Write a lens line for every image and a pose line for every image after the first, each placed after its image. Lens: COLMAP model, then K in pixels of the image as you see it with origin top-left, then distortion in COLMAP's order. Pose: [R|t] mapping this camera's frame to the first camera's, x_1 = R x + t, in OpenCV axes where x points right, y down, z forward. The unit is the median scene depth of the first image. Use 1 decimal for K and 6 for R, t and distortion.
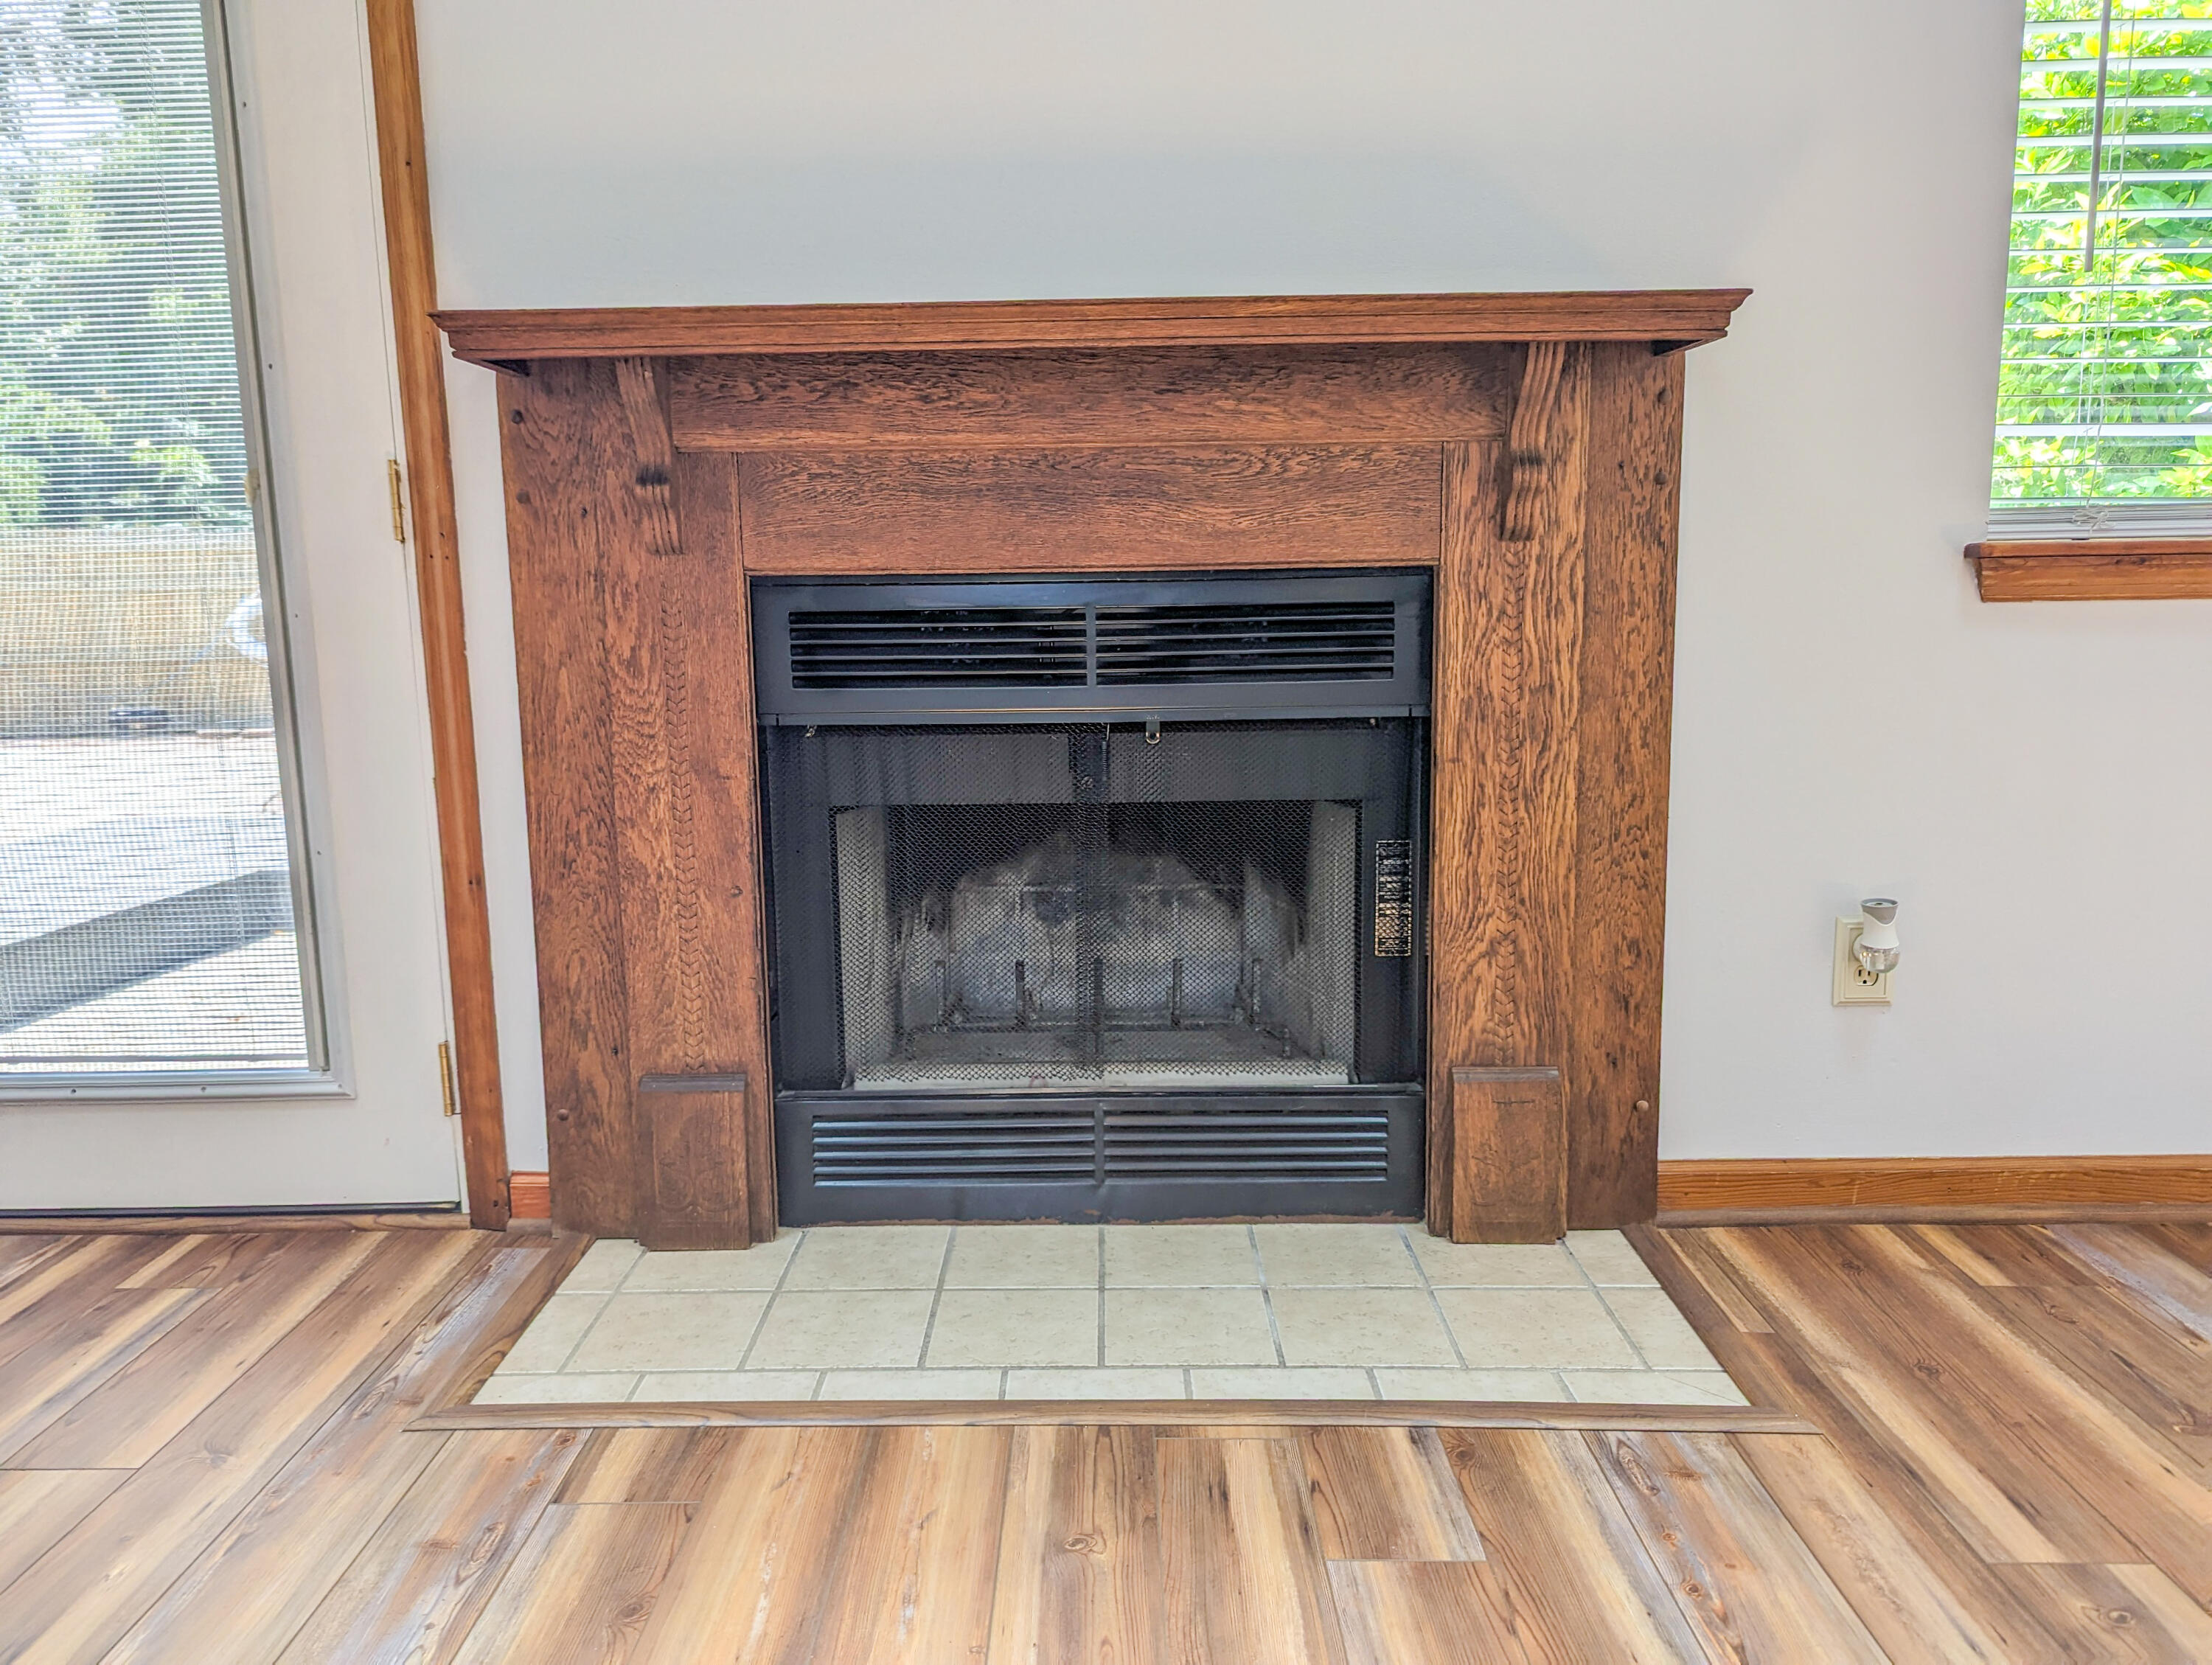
lens RADIAL K [[1549.2, 0, 1079.6], [0, 1549.2, 854.3], [0, 0, 1]] dist [0.056485, -0.046278]
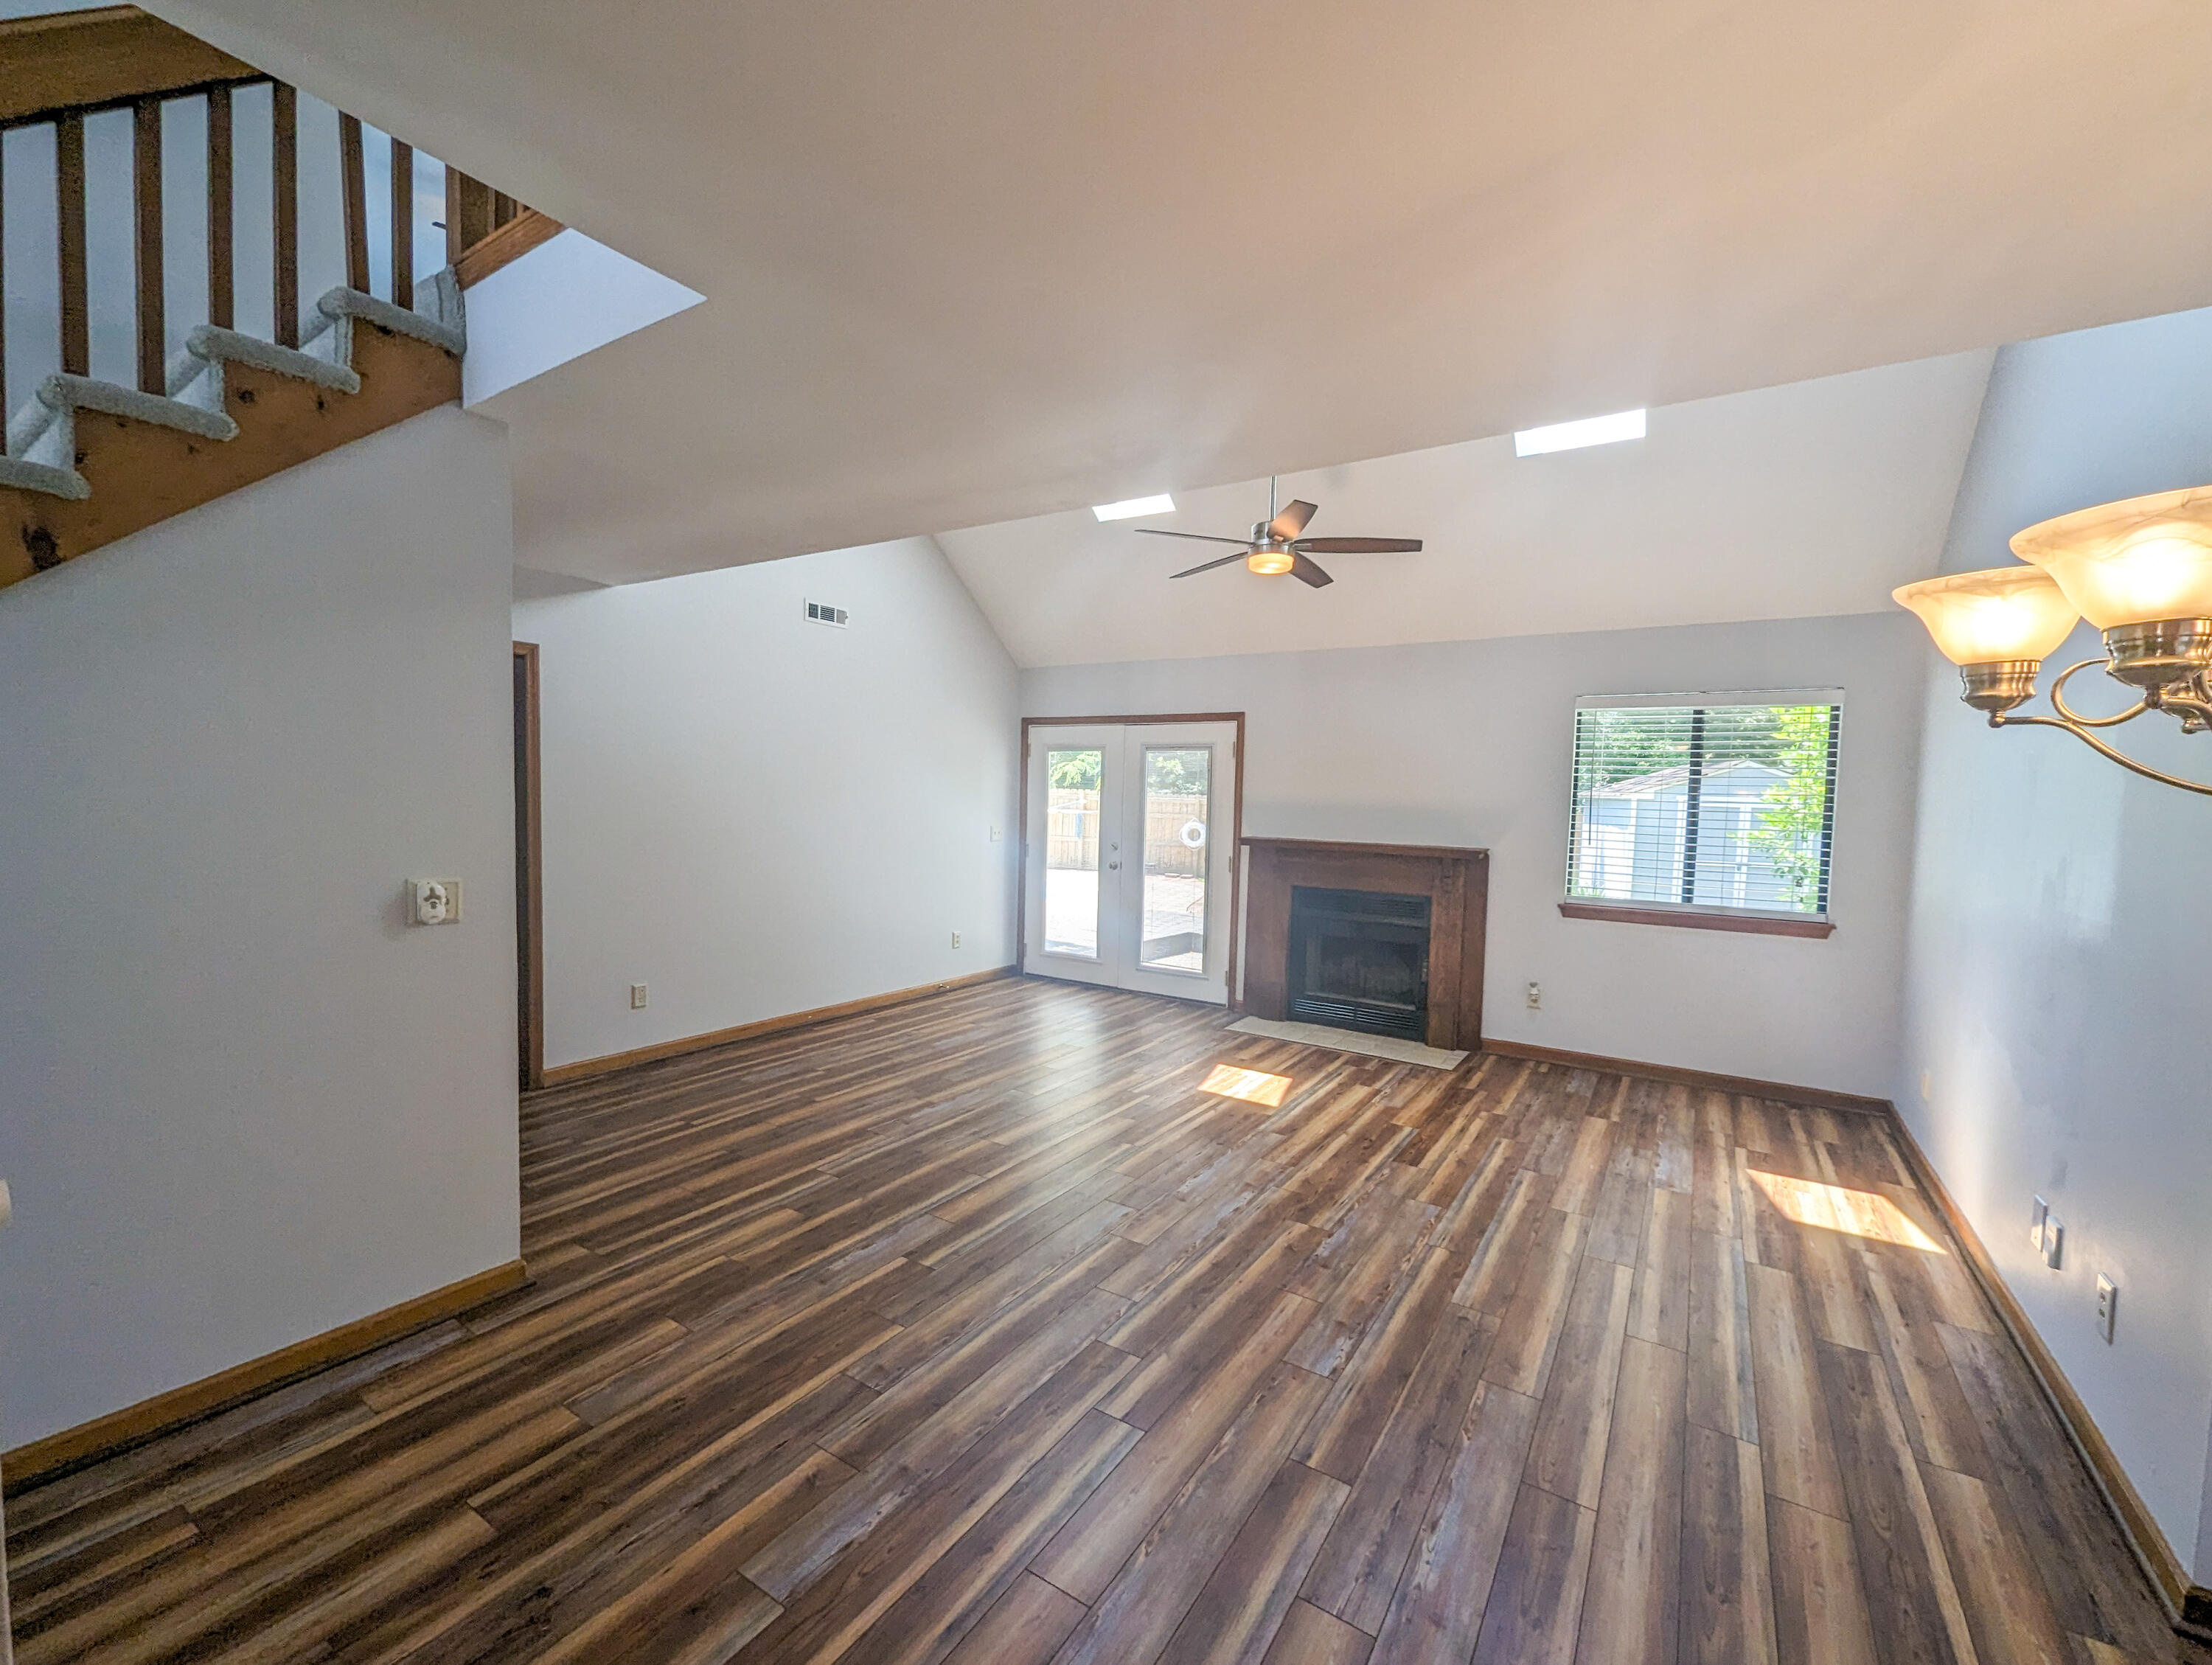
lens RADIAL K [[901.4, 0, 1135.6], [0, 901.4, 840.5], [0, 0, 1]] dist [-0.000861, -0.000013]
pose [[0.859269, 0.065027, -0.507374, 0.806997], [-0.128443, 0.987537, -0.090960, 0.010157], [0.495136, 0.143328, 0.856912, -1.733695]]
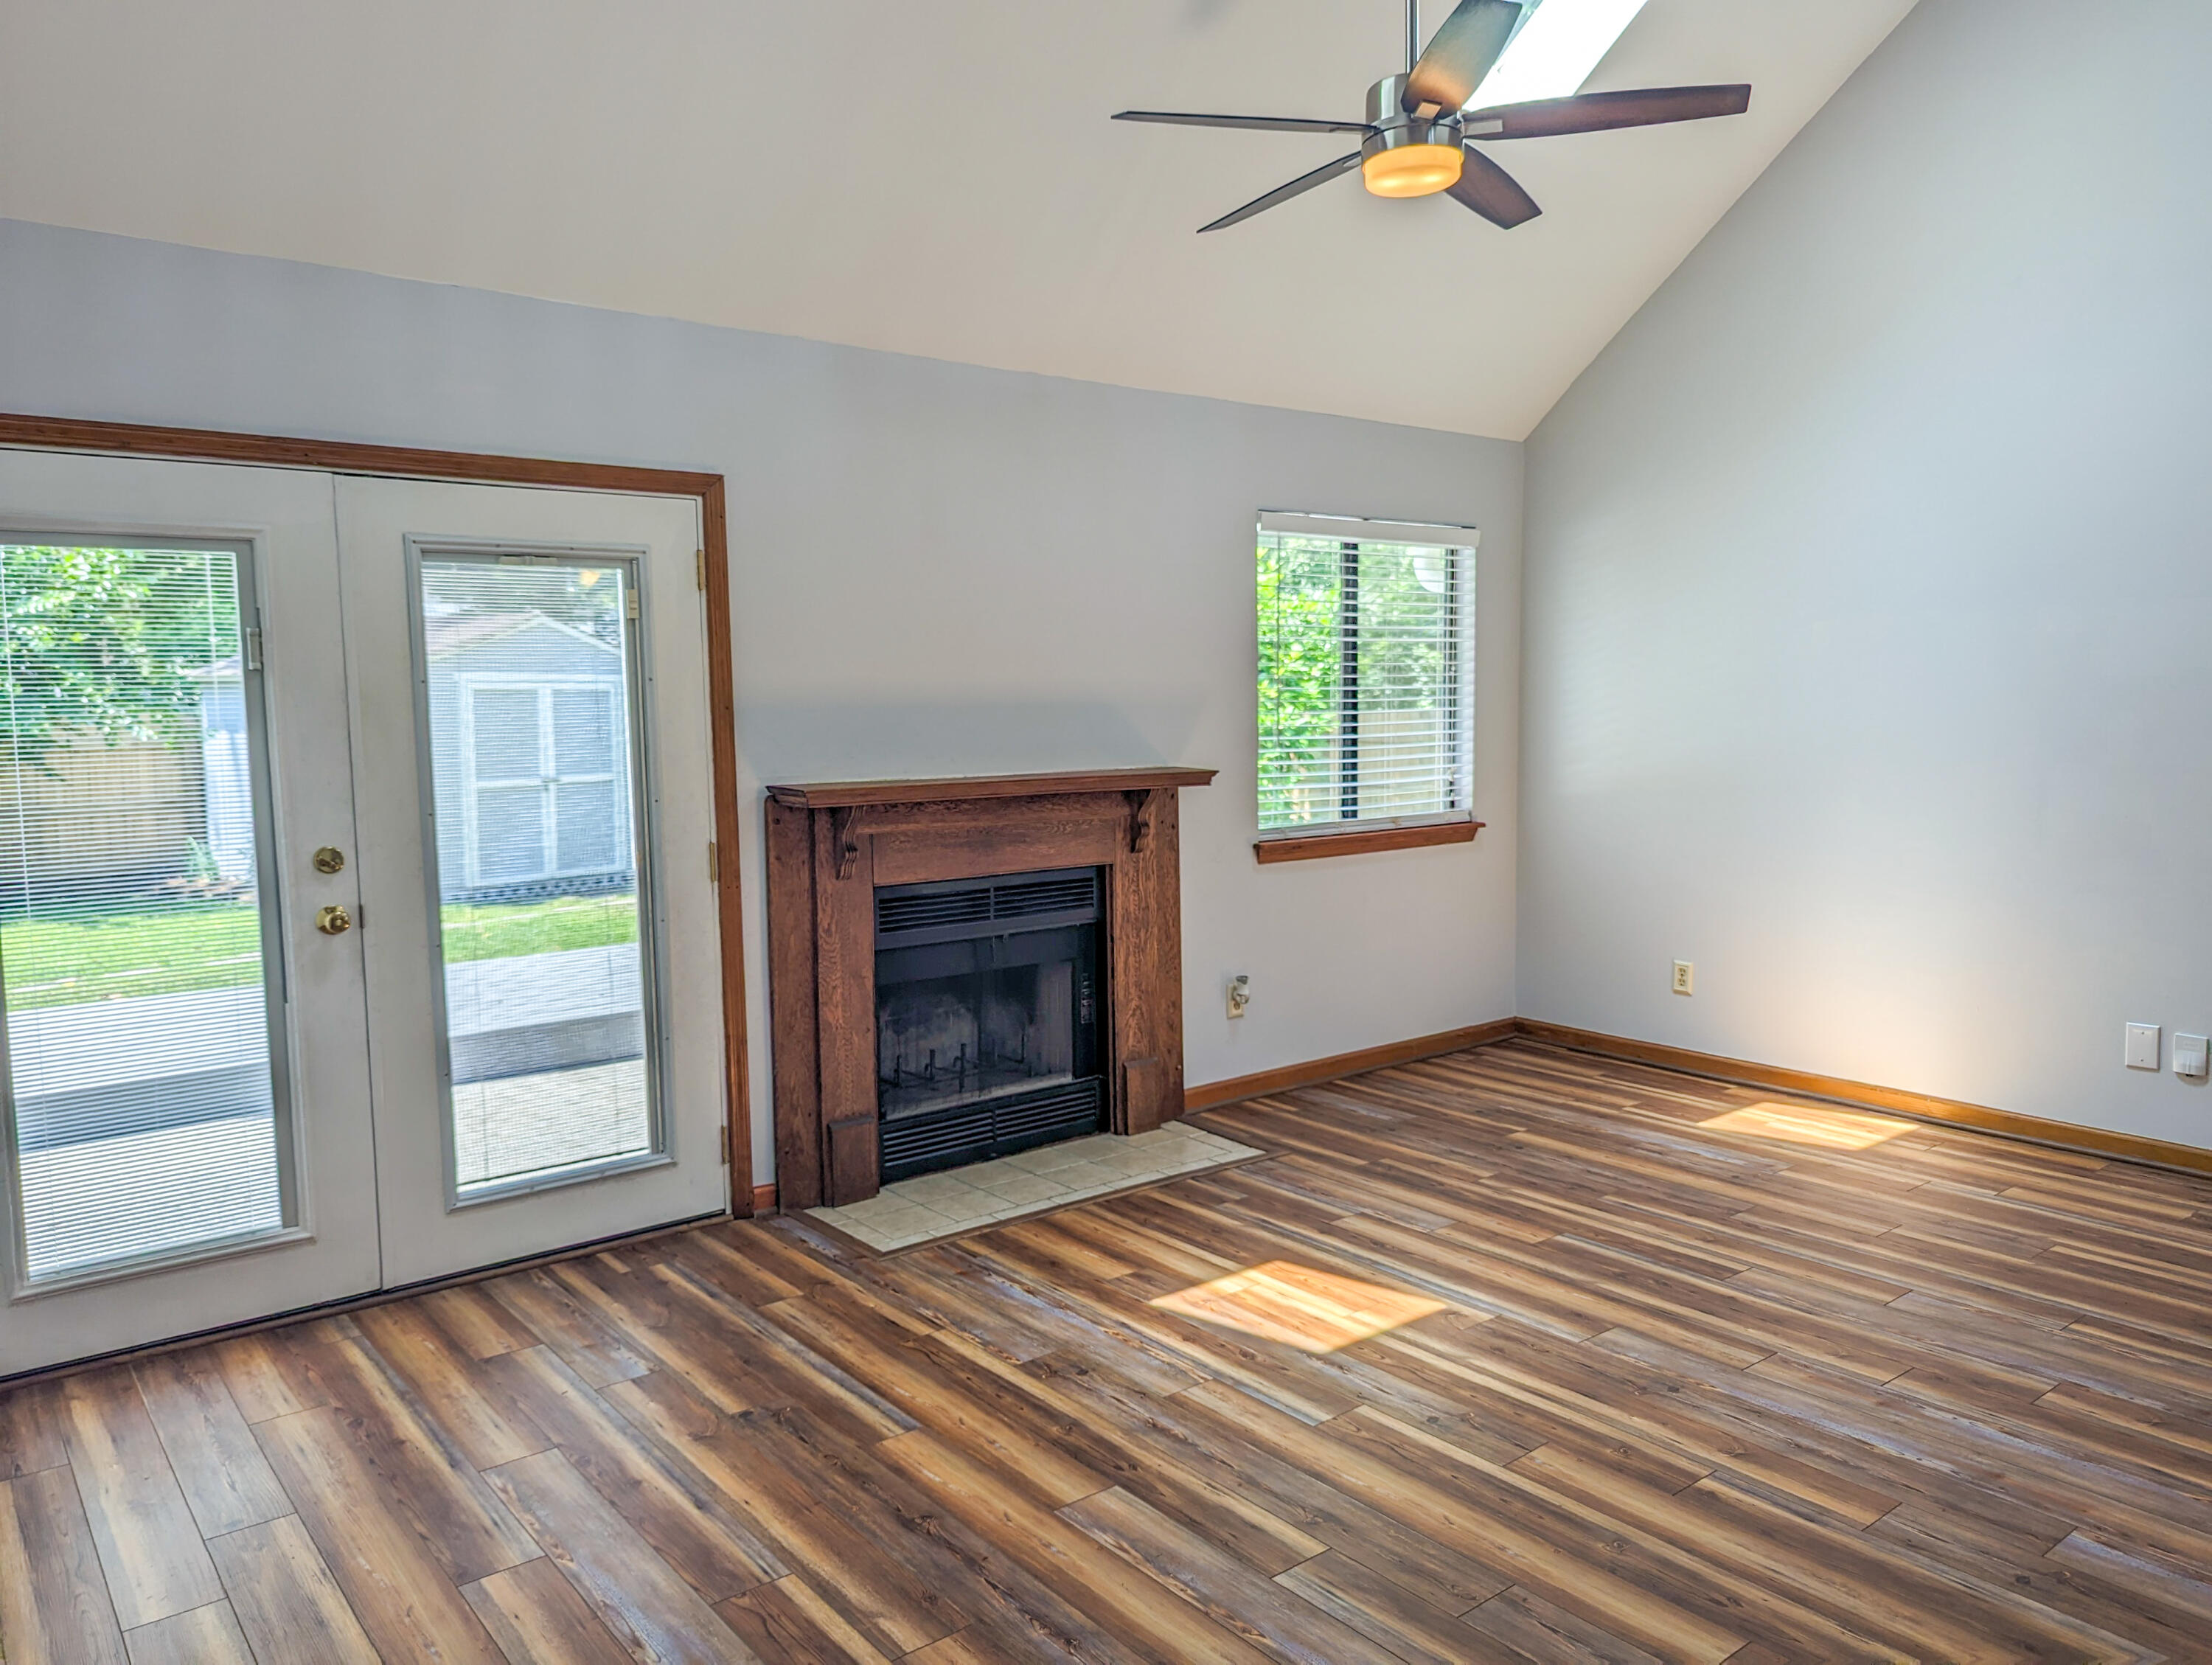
lens RADIAL K [[1549.2, 0, 1079.6], [0, 1549.2, 854.3], [0, 0, 1]] dist [0.056485, -0.046278]
pose [[0.778115, -0.058930, 0.625351, -1.337555], [0.105887, 0.993647, -0.038118, -0.105587], [-0.619133, 0.095877, 0.779412, -0.901724]]
